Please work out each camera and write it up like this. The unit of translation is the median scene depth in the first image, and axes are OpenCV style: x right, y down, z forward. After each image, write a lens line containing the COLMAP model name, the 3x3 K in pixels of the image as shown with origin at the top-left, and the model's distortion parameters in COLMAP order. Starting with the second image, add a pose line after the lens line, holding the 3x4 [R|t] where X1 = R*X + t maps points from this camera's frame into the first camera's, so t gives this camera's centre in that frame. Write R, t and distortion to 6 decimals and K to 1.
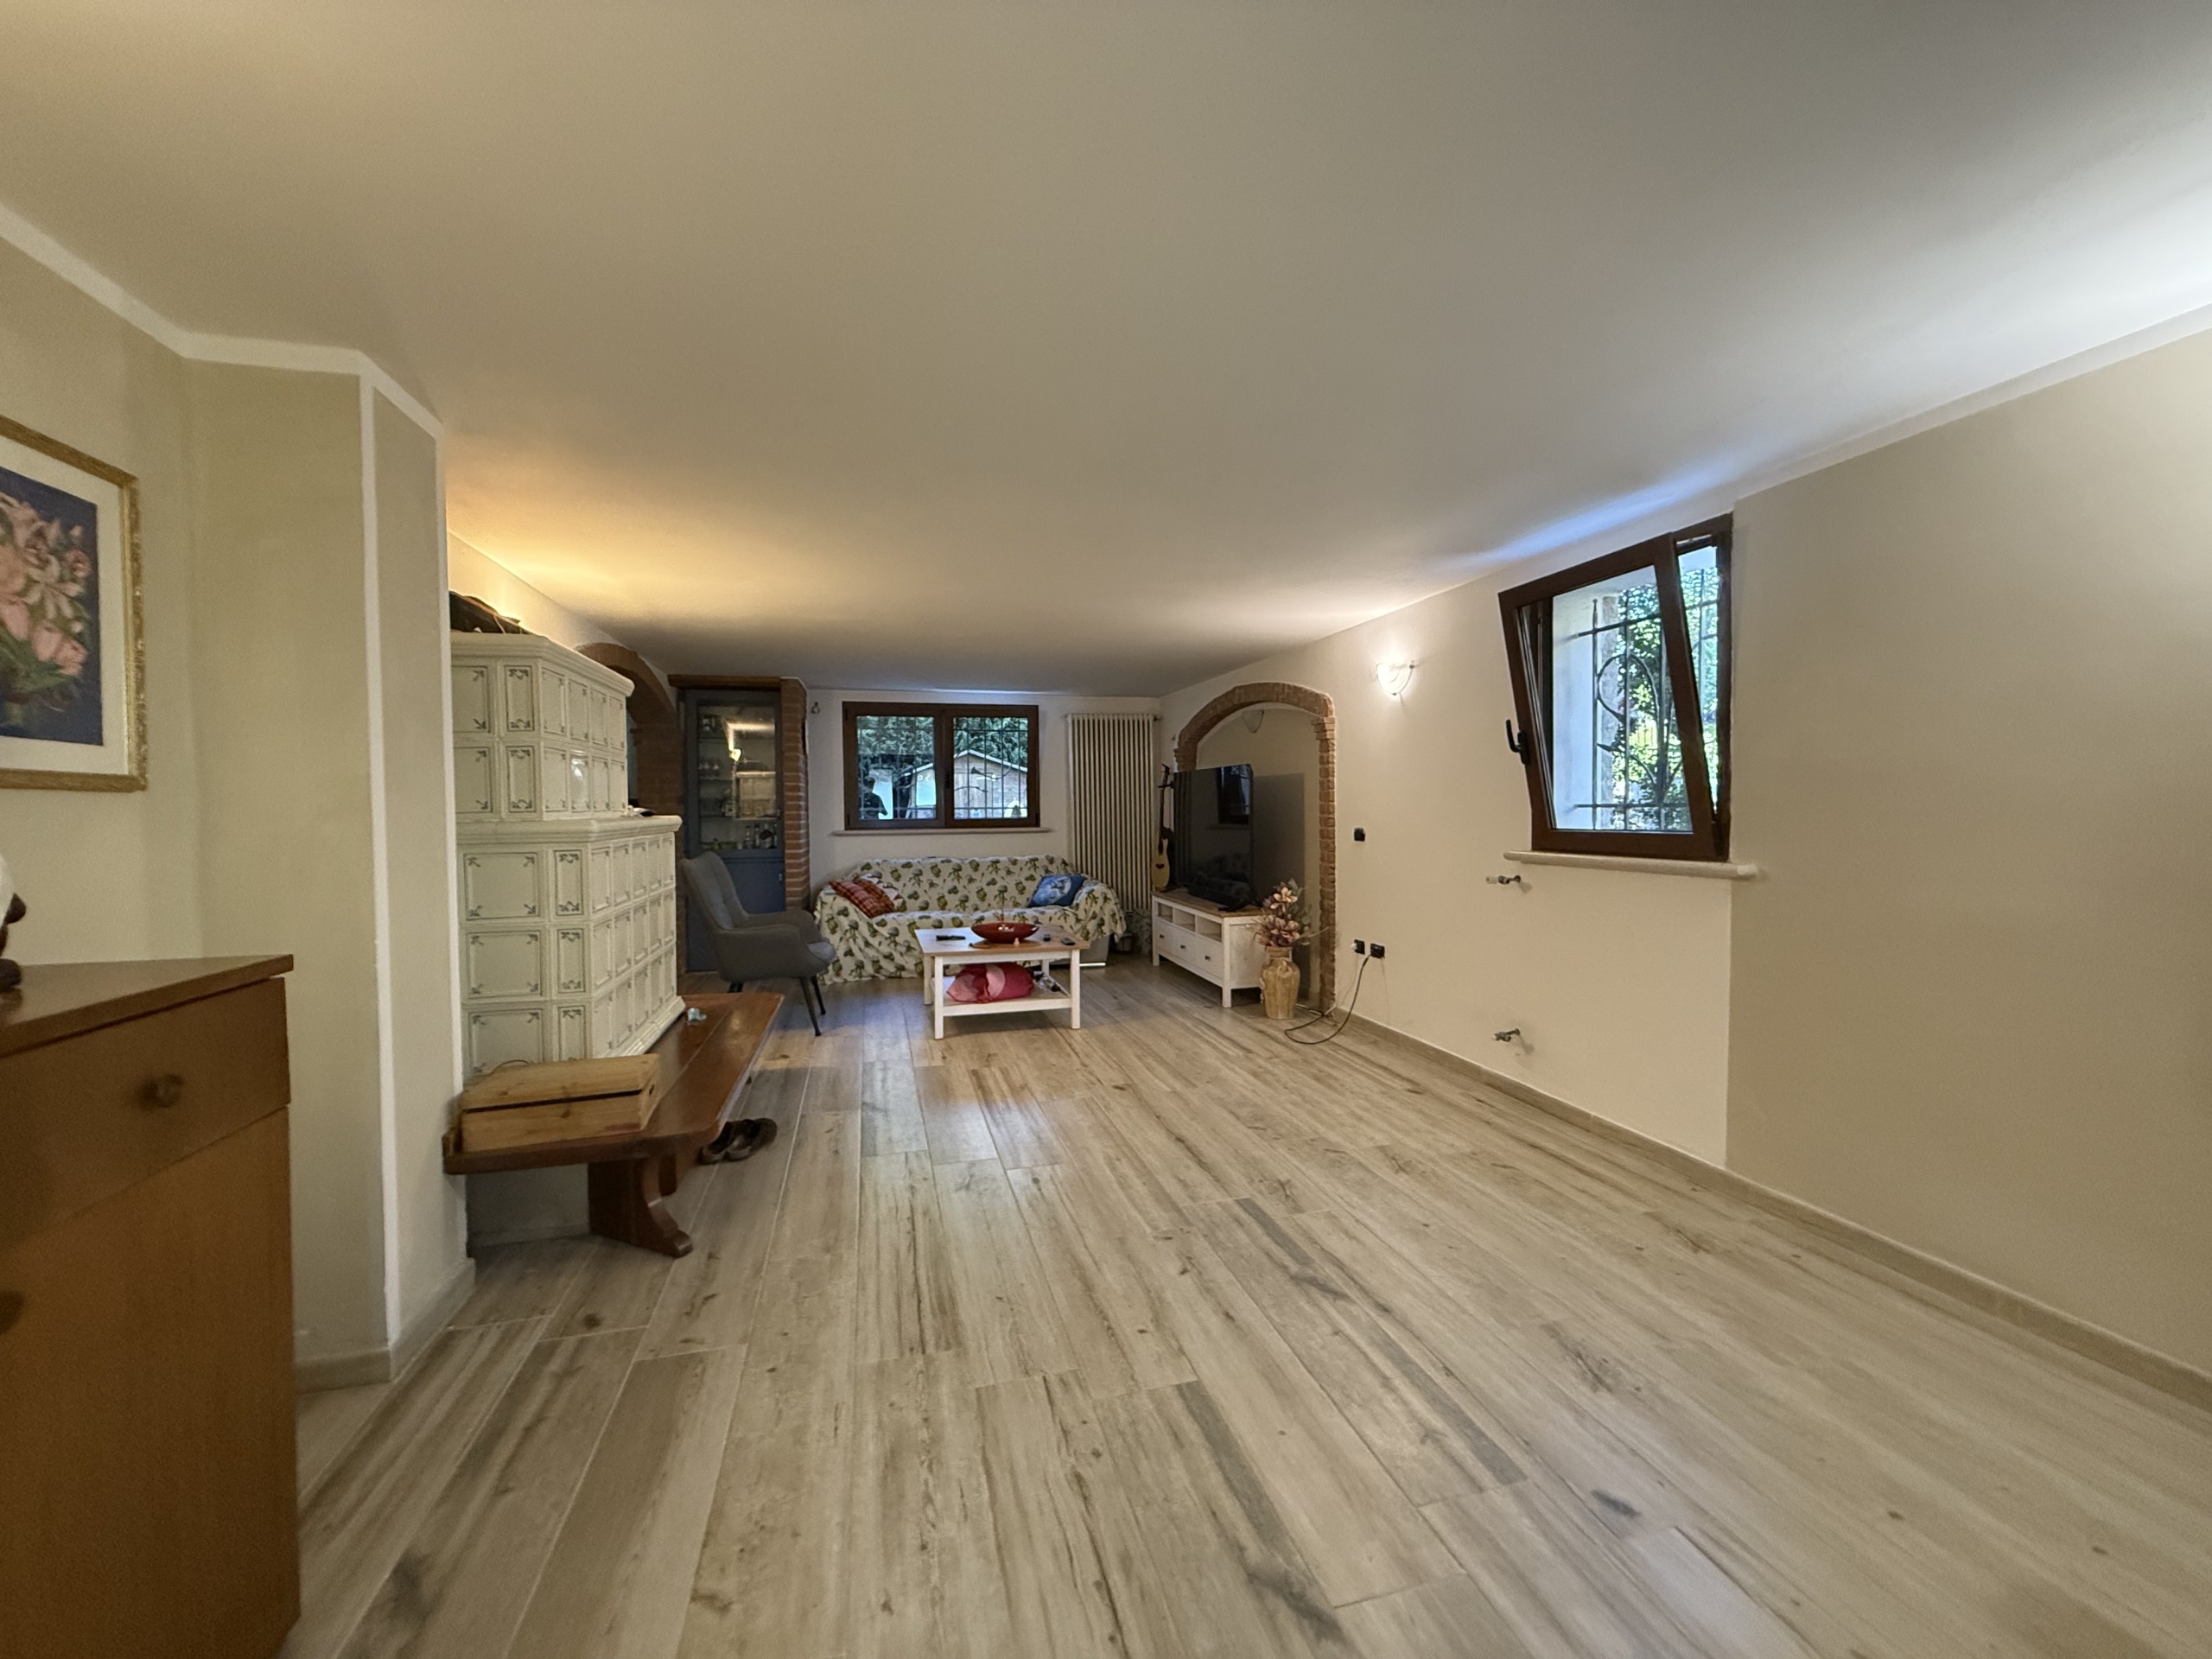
lens RADIAL K [[875.1, 0, 1106.0], [0, 875.1, 829.5], [0, 0, 1]] dist [-0.000678, 0.000197]
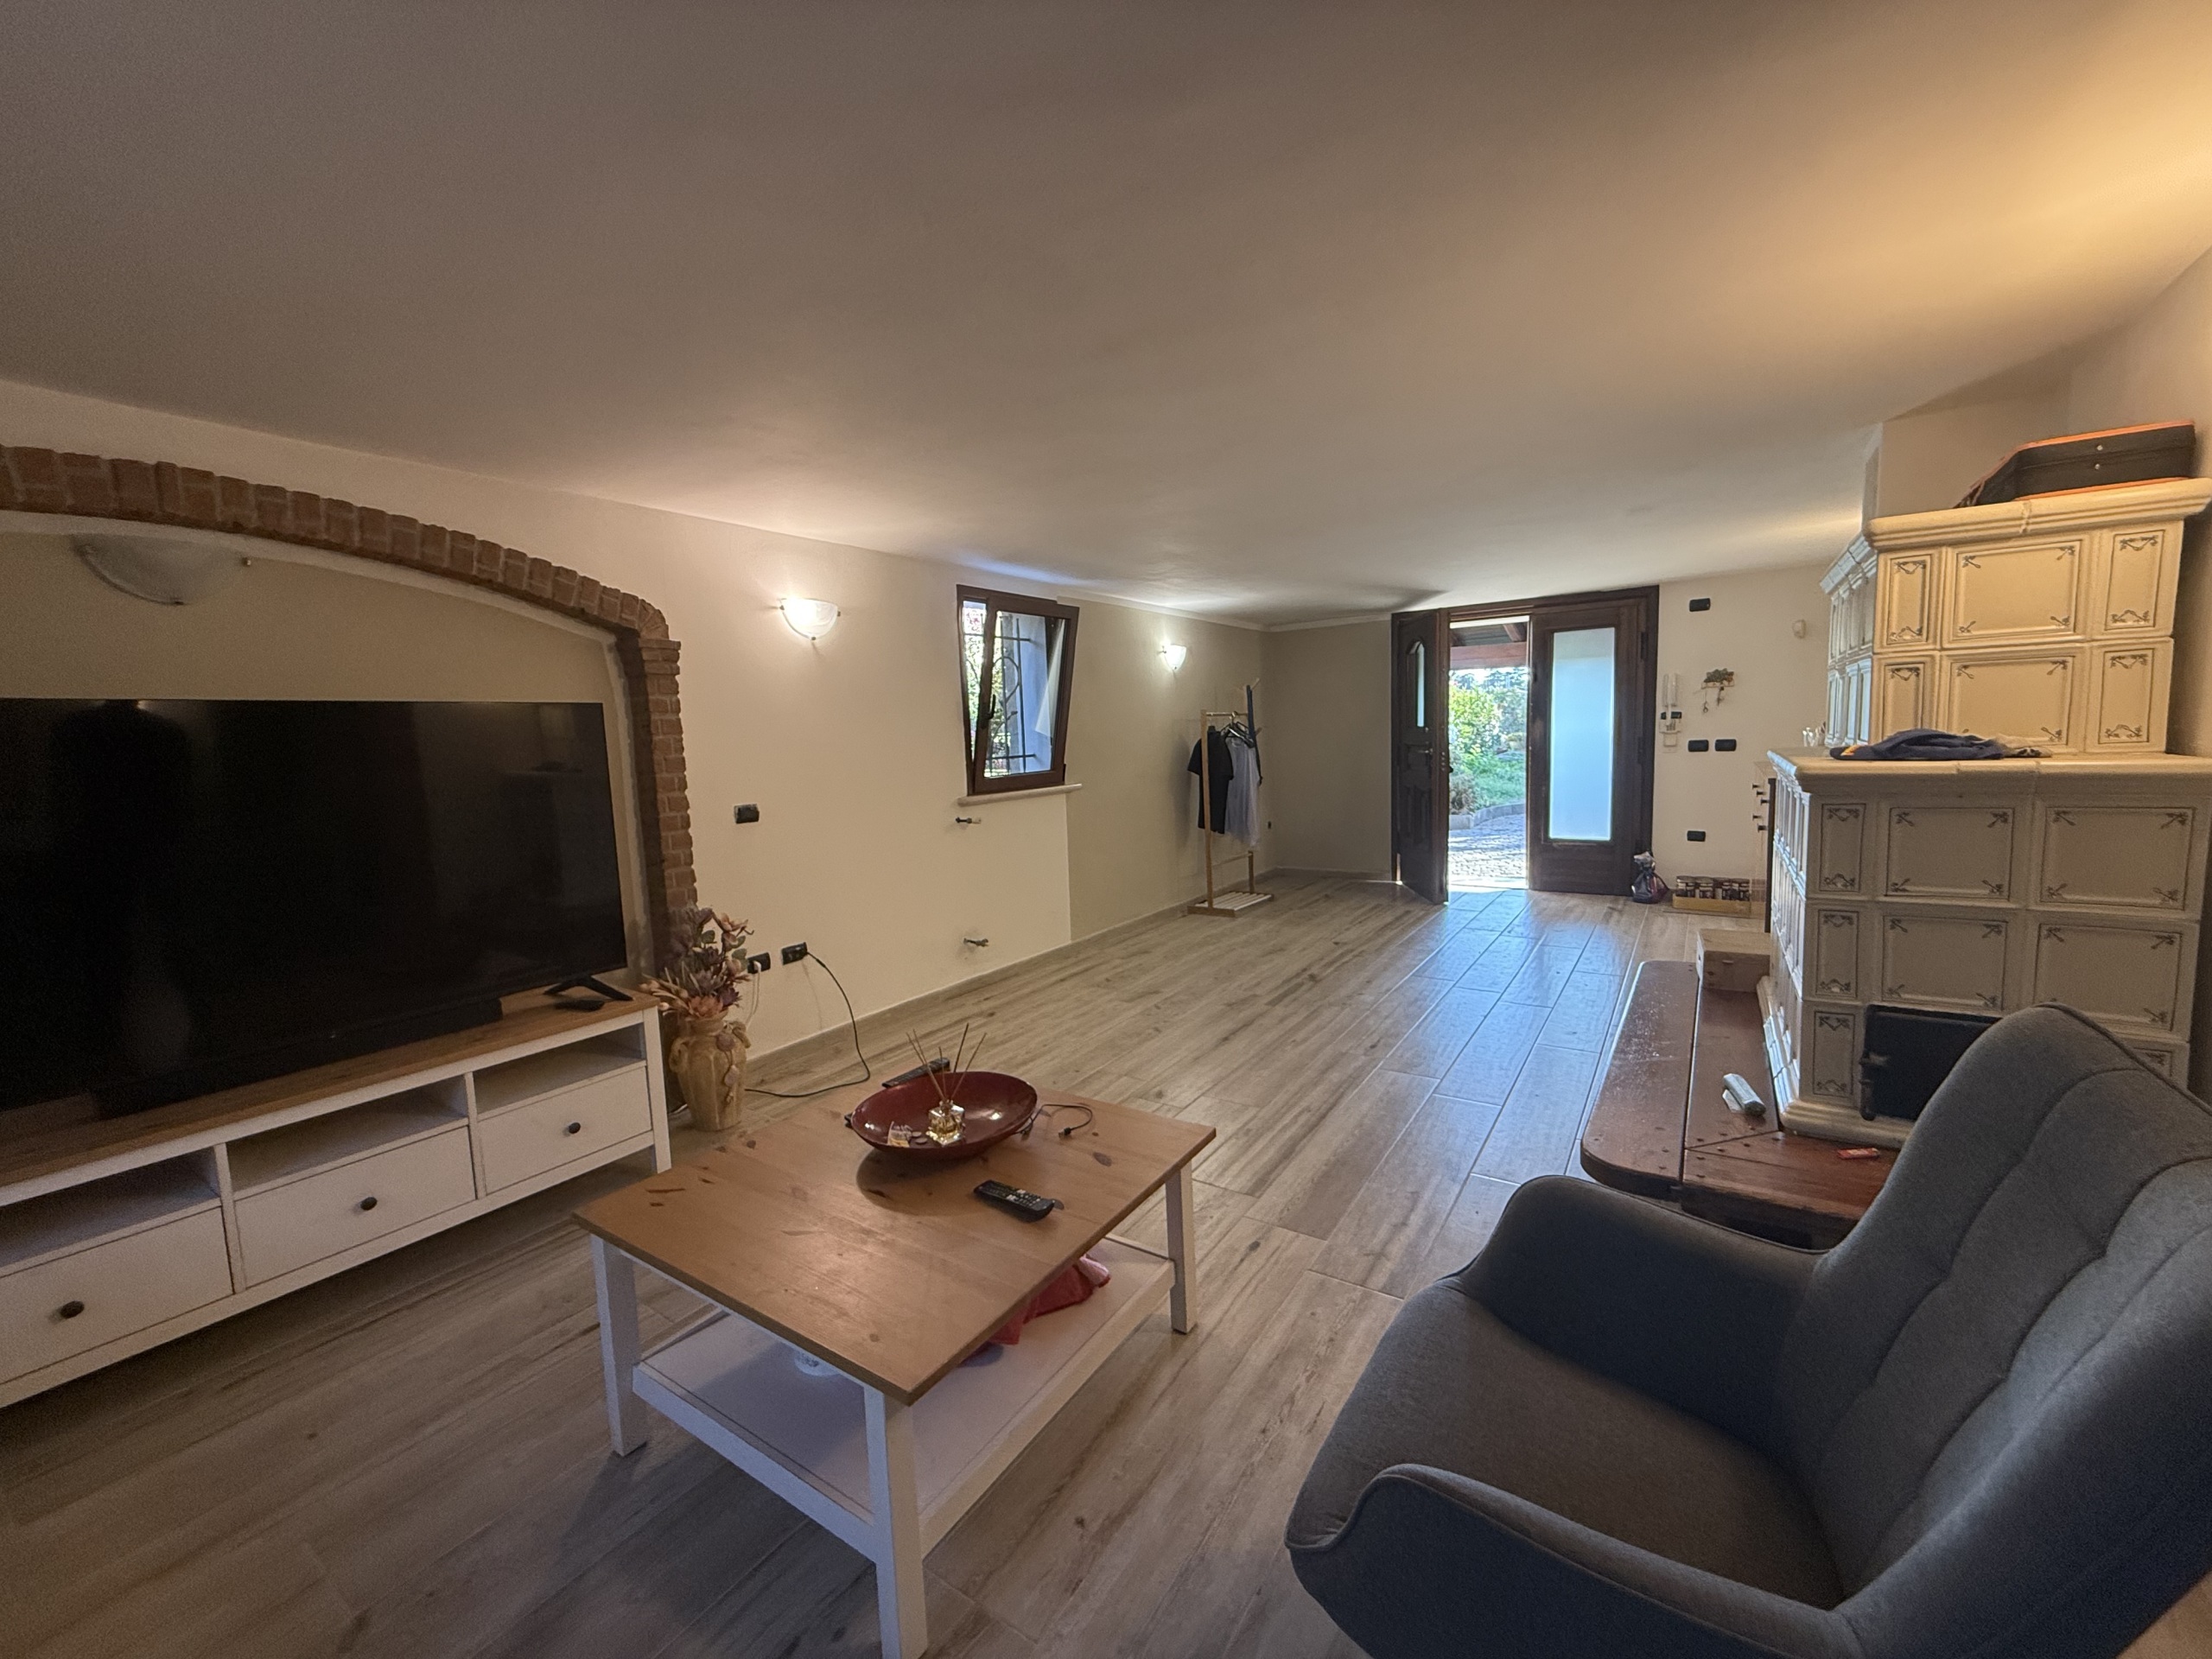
lens RADIAL K [[875.1, 0, 1106.0], [0, 875.1, 829.5], [0, 0, 1]] dist [-0.000678, 0.000197]
pose [[-0.650934, -0.046254, 0.757724, -0.462513], [0.064462, 0.991169, 0.115881, -0.046642], [-0.756392, 0.124275, -0.642204, 1.240062]]
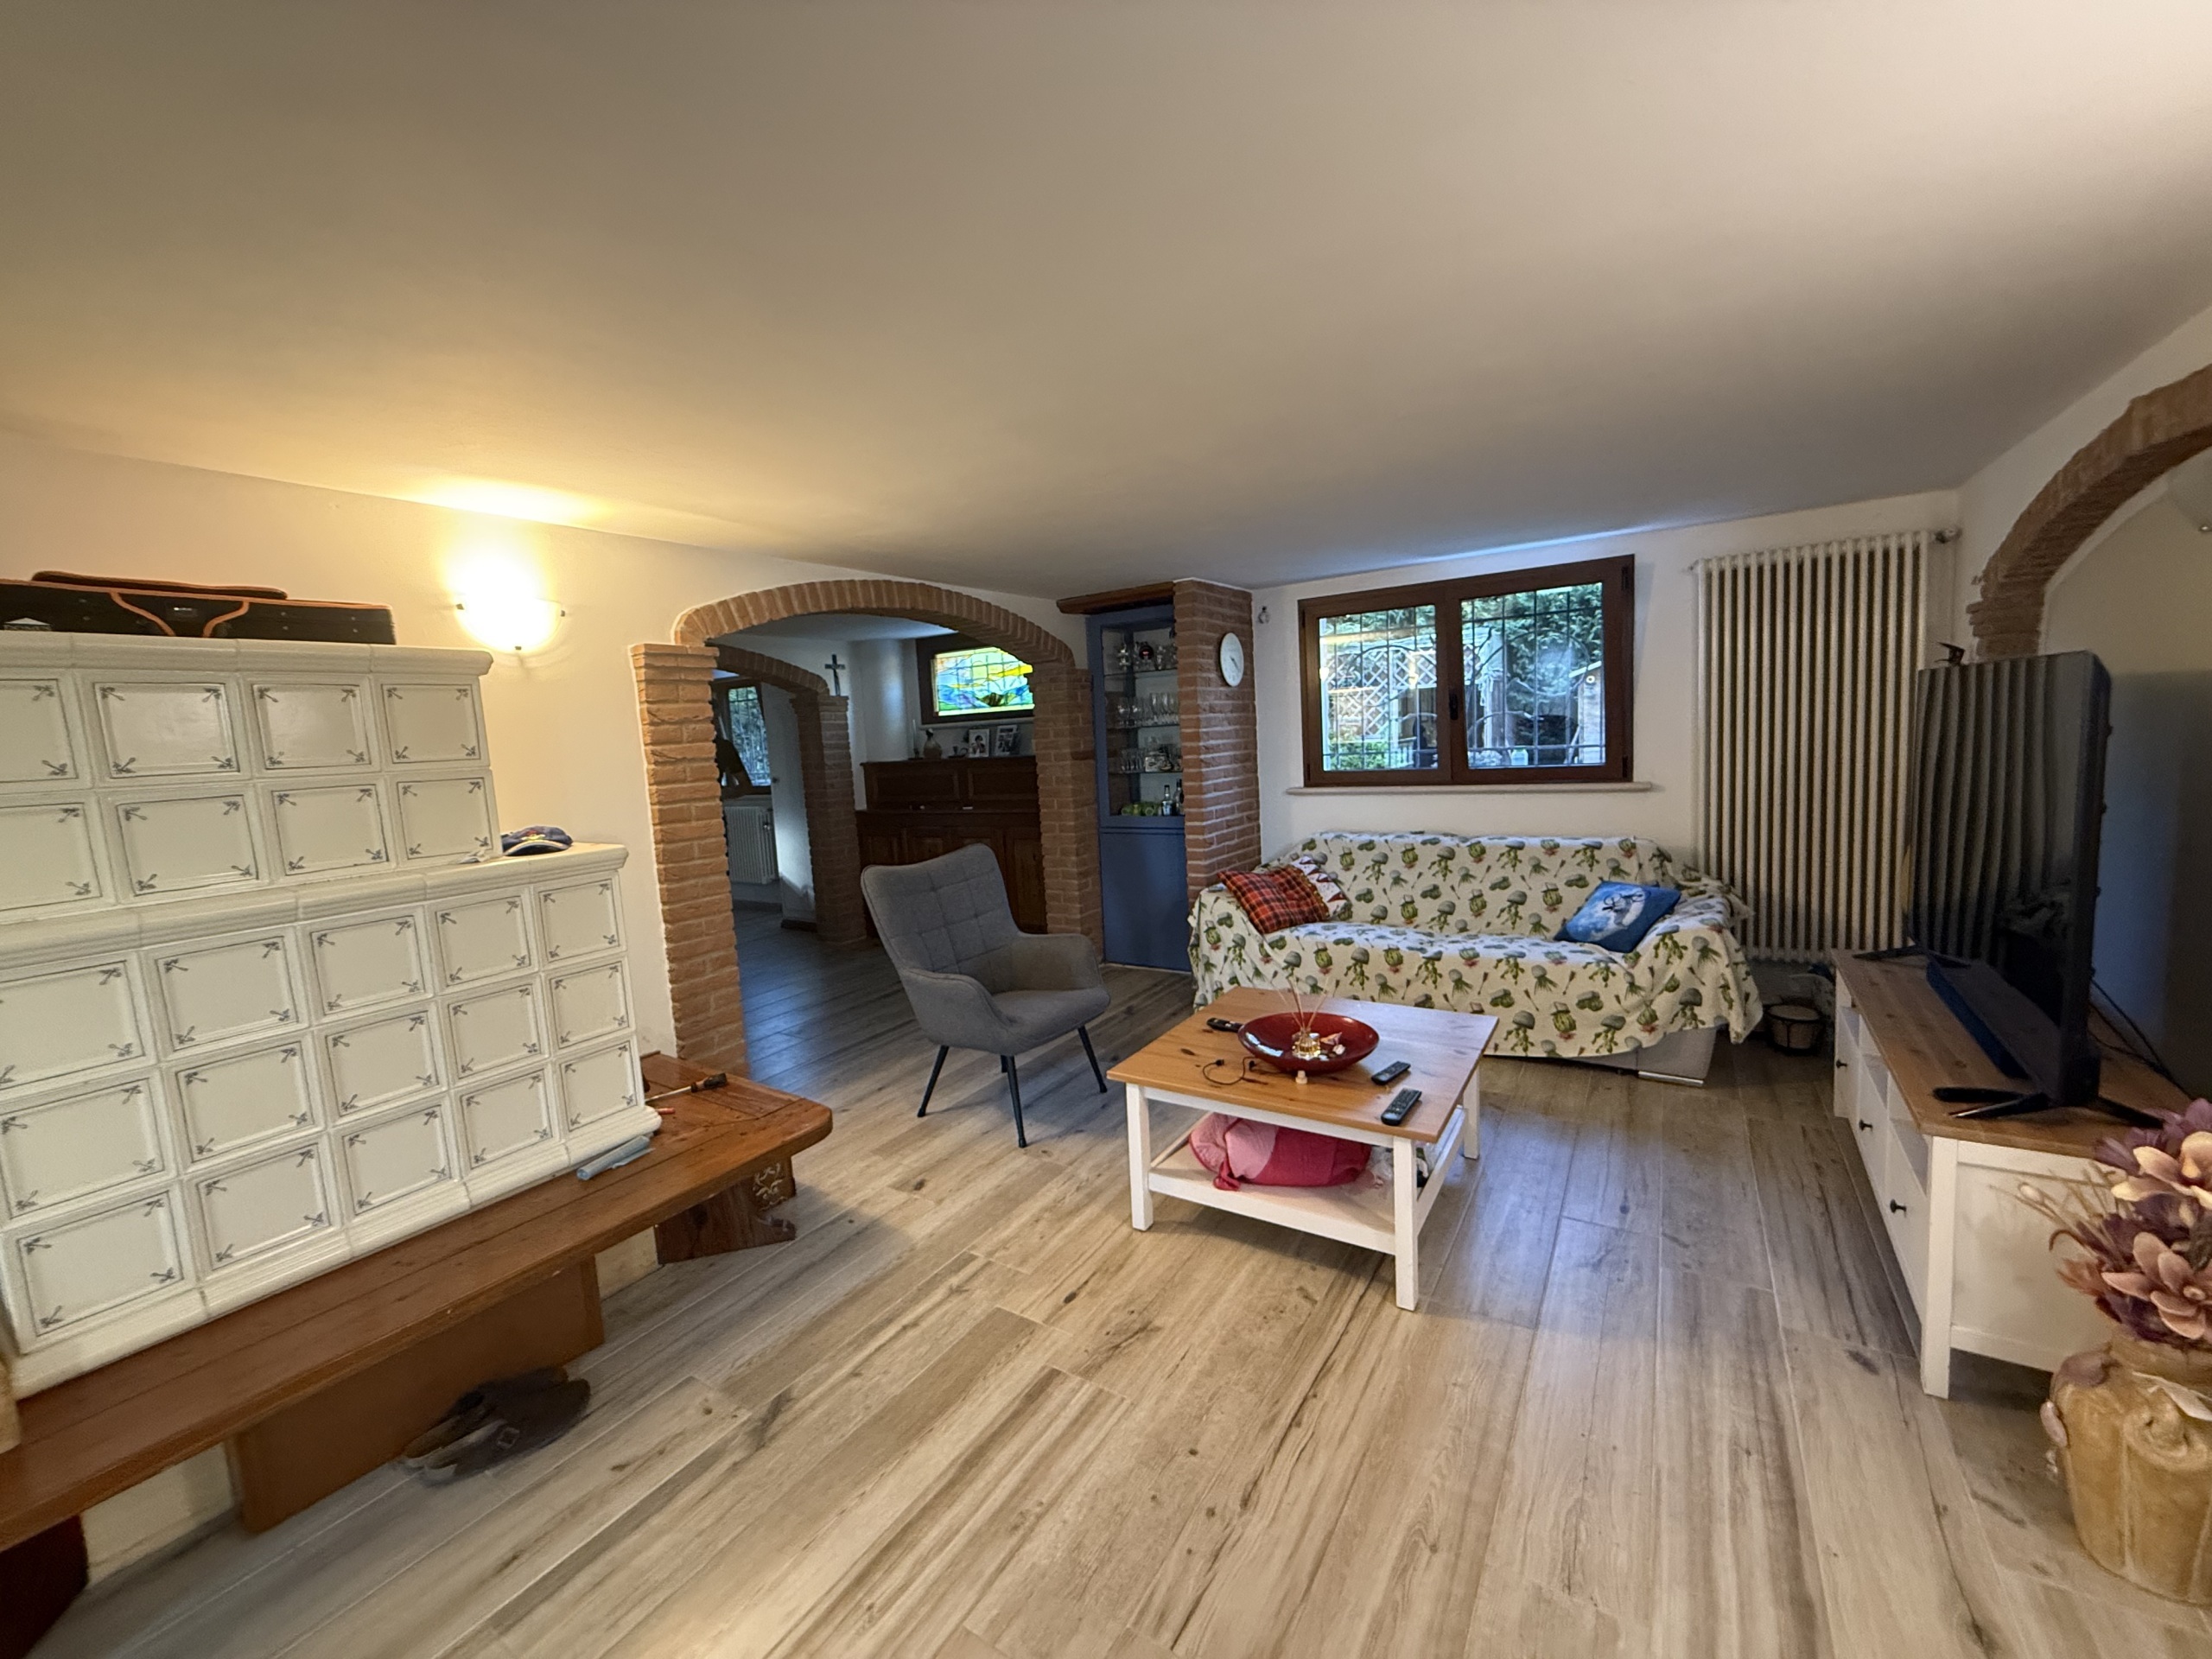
lens RADIAL K [[875.1, 0, 1106.0], [0, 875.1, 829.5], [0, 0, 1]] dist [-0.000678, 0.000197]
pose [[0.666941, 0.053820, -0.743164, 0.184631], [0.033111, 0.994262, 0.101719, -0.064324], [0.744375, -0.092447, 0.661332, 0.627903]]
